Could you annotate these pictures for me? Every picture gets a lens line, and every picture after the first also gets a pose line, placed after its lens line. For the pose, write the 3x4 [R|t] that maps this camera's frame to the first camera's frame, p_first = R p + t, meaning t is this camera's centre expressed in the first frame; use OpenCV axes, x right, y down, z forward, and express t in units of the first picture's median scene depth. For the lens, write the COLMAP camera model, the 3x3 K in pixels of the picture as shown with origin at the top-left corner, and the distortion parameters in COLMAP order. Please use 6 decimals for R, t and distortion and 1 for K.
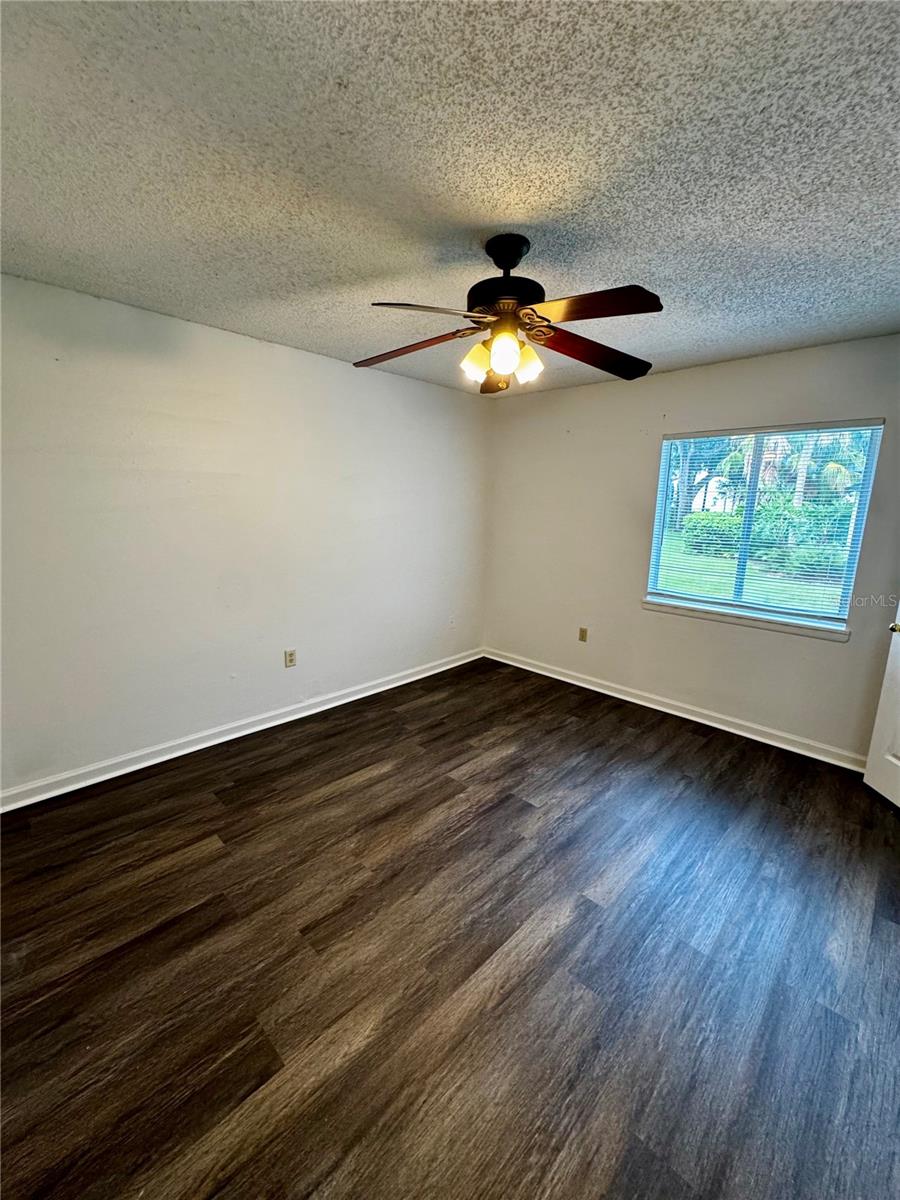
lens RADIAL K [[481.7, 0, 451.9], [0, 481.7, 599.7], [0, 0, 1]] dist [-0.002947, -0.000088]
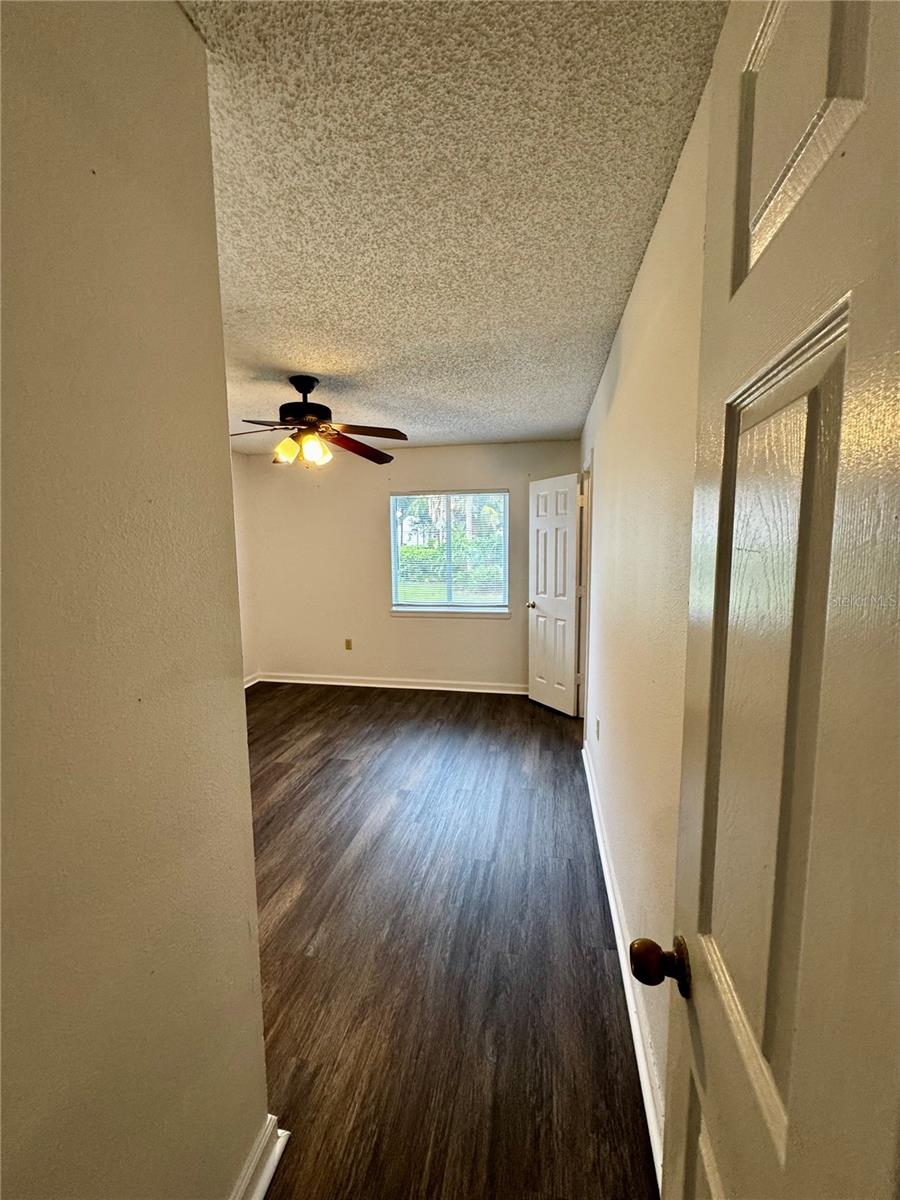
lens RADIAL K [[481.7, 0, 451.9], [0, 481.7, 599.7], [0, 0, 1]] dist [-0.002947, -0.000088]
pose [[0.835365, -0.094736, 0.541471, -0.273167], [0.136142, 0.990005, -0.036824, 0.063392], [-0.532571, 0.104478, 0.839912, -0.338298]]
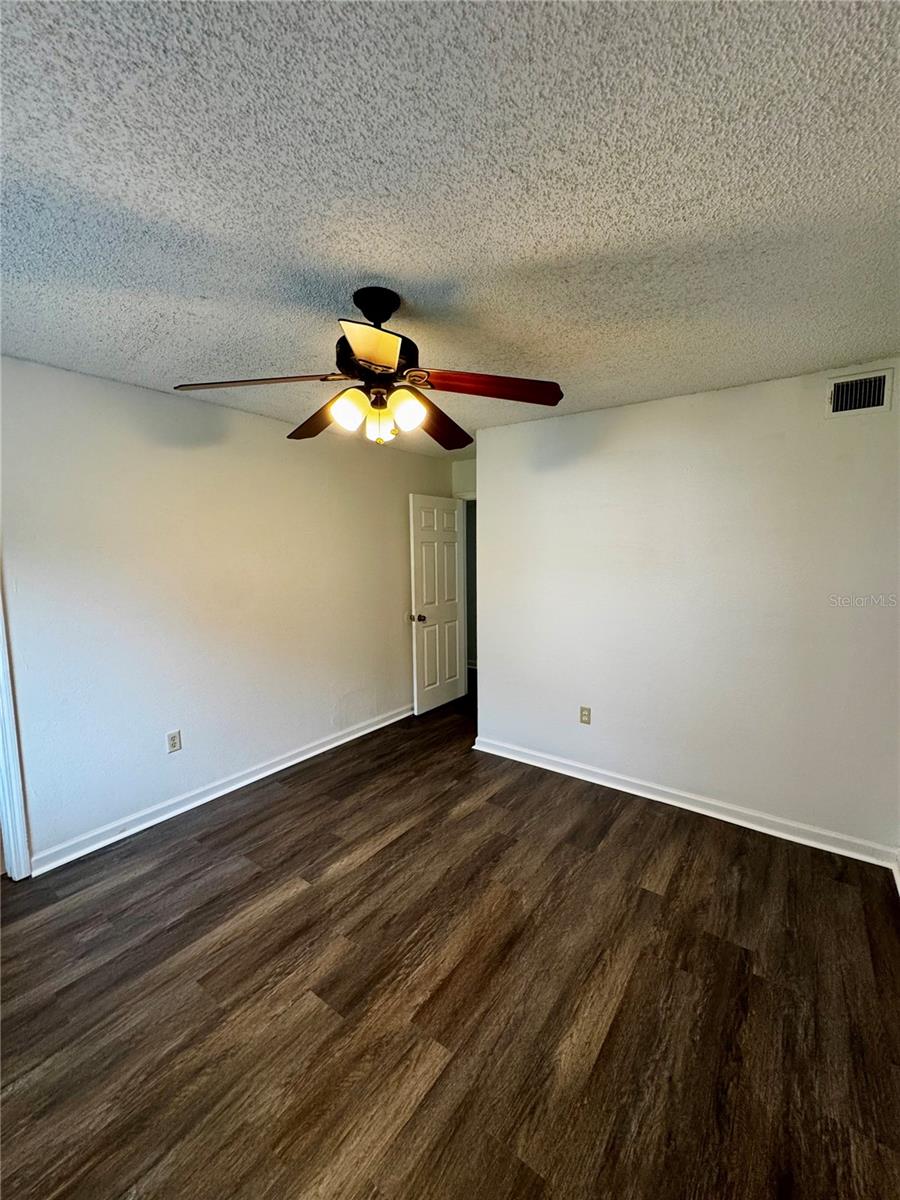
lens RADIAL K [[481.7, 0, 451.9], [0, 481.7, 599.7], [0, 0, 1]] dist [-0.002947, -0.000088]
pose [[-0.989554, -0.004325, -0.144099, 0.074025], [-0.046058, 0.956649, 0.287578, -0.307277], [0.136608, 0.291211, -0.946855, 1.447722]]
